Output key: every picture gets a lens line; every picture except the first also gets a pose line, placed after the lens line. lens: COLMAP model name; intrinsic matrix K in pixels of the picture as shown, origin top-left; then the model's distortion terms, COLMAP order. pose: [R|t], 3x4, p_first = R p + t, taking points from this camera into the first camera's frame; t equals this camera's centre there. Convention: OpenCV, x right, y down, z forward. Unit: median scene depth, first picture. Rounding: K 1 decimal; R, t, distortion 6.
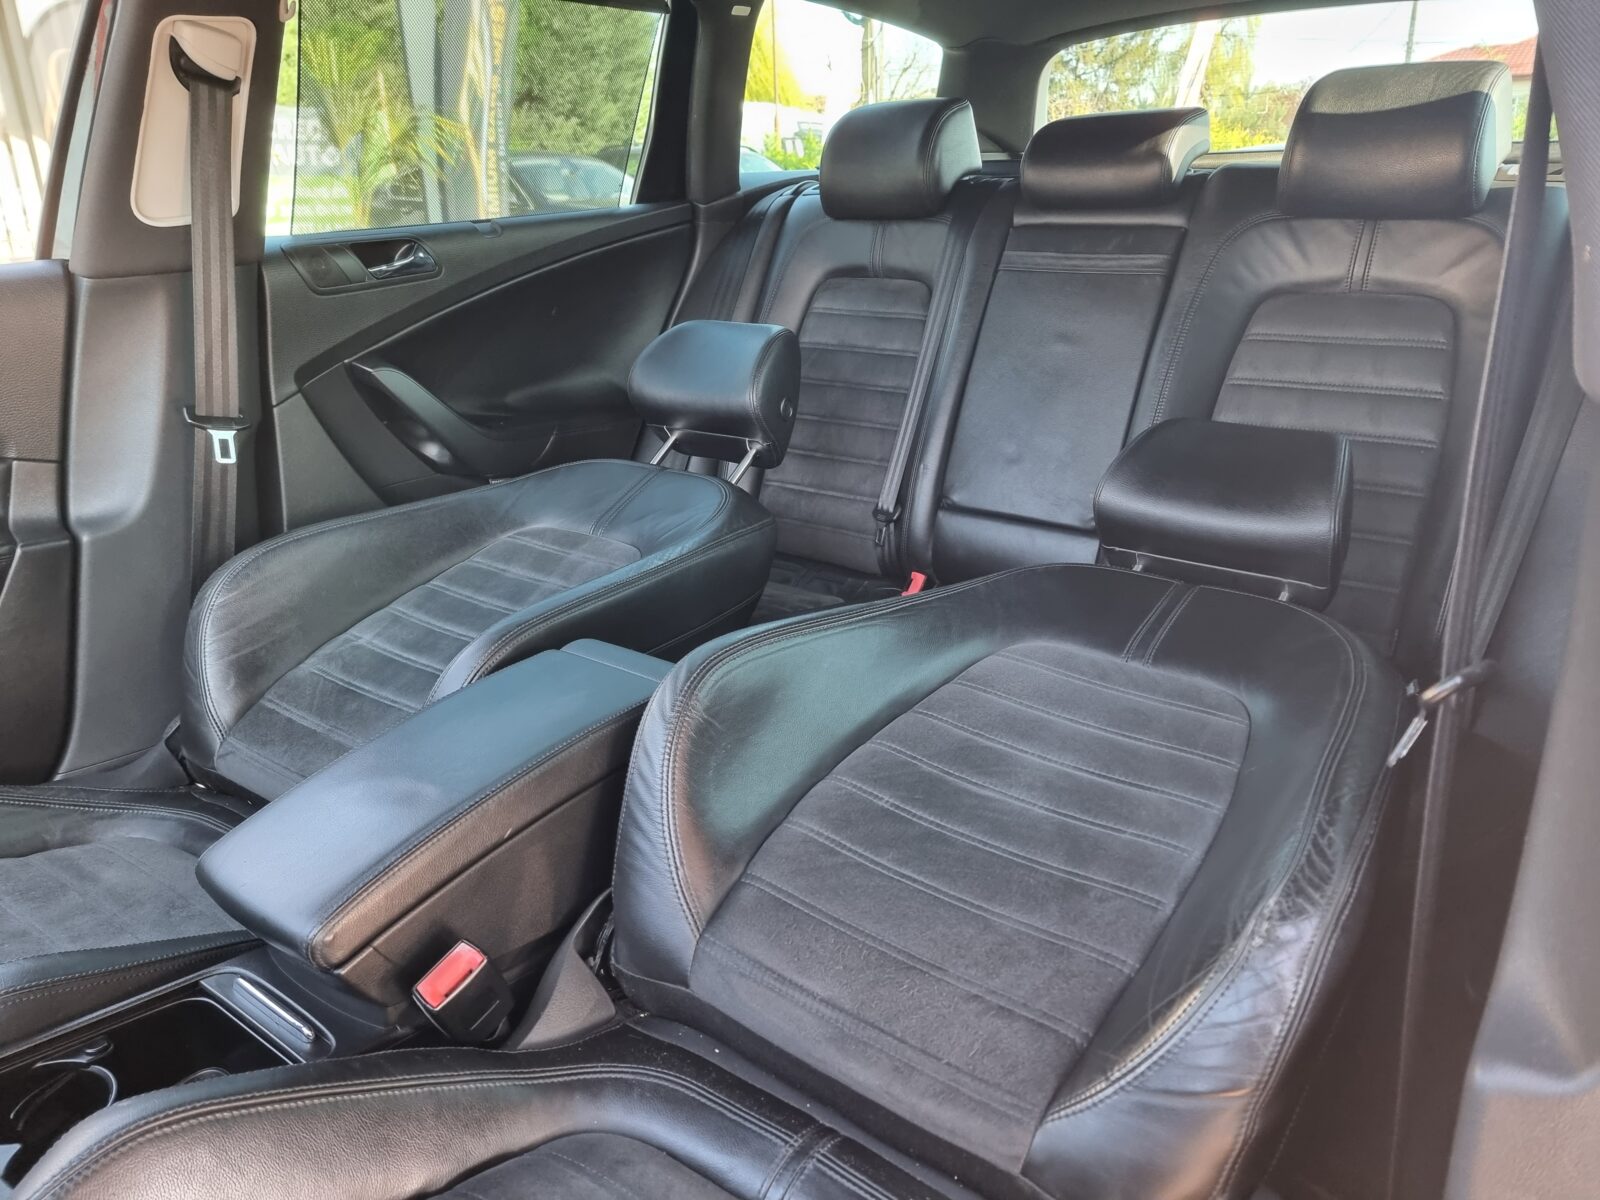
lens RADIAL K [[1118.3, 0, 821.1], [0, 1118.3, 616.5], [0, 0, 1]] dist [0.066772, -0.054236]
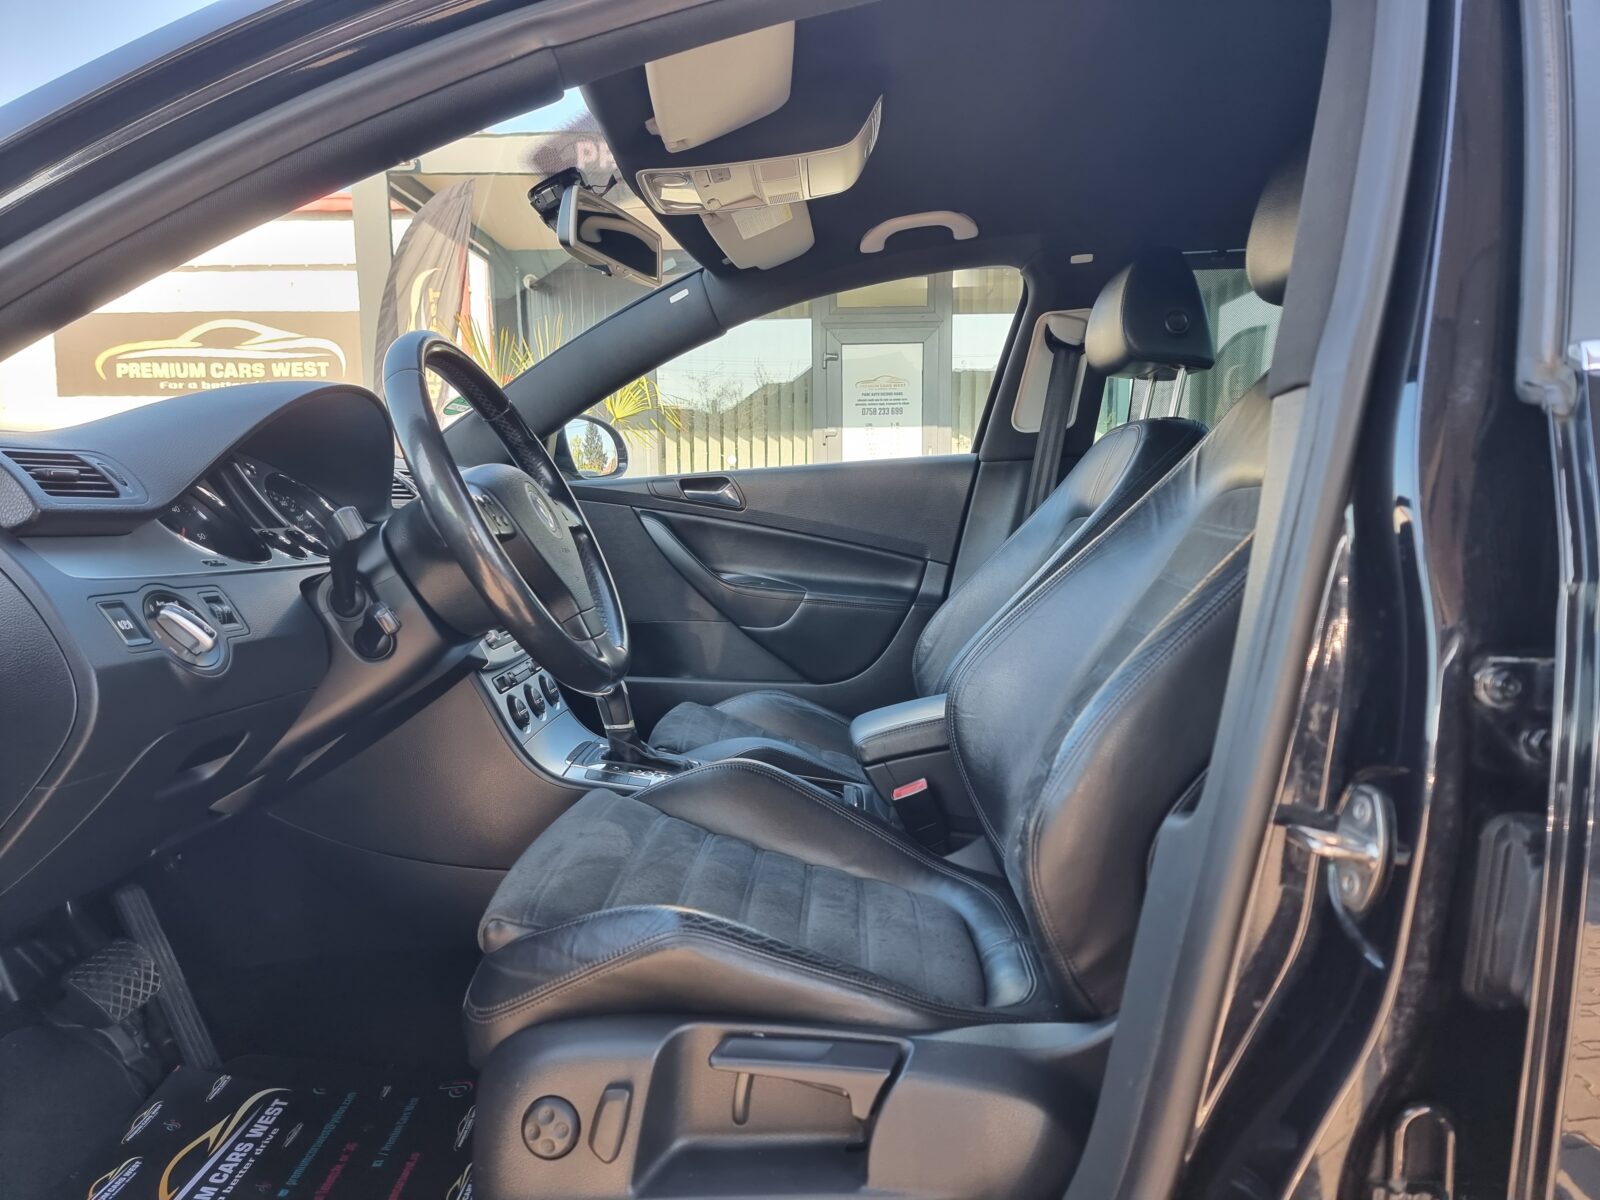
lens RADIAL K [[1118.3, 0, 789.4], [0, 1118.3, 601.5], [0, 0, 1]] dist [0.066772, -0.054236]
pose [[0.574197, 0.085191, -0.814273, 0.046716], [-0.285176, 0.953098, -0.101381, 0.012899], [0.767445, 0.290424, 0.571561, -0.011412]]
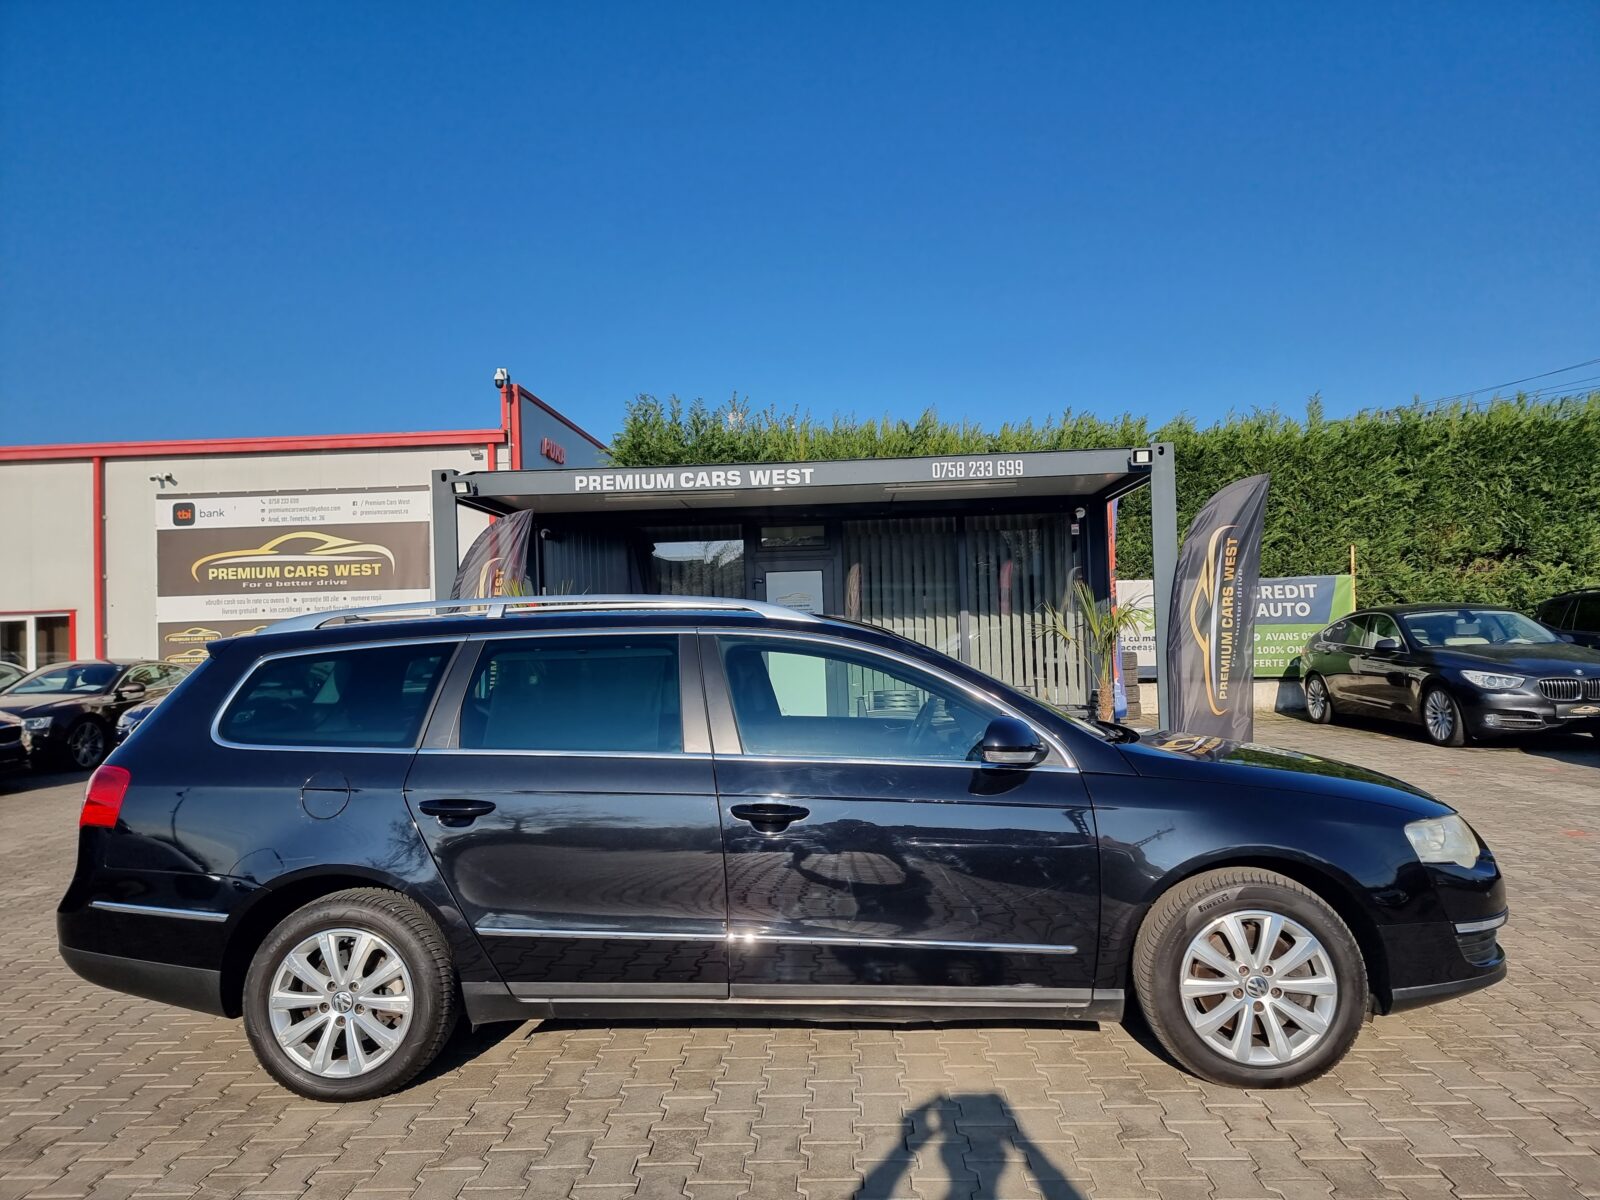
lens RADIAL K [[1118.3, 0, 803.6], [0, 1118.3, 602.3], [0, 0, 1]] dist [0.066772, -0.054236]
pose [[0.574600, -0.028153, -0.817950, 0.241216], [-0.265985, 0.938733, -0.219161, 0.012075], [0.774007, 0.343492, 0.531908, -0.094181]]
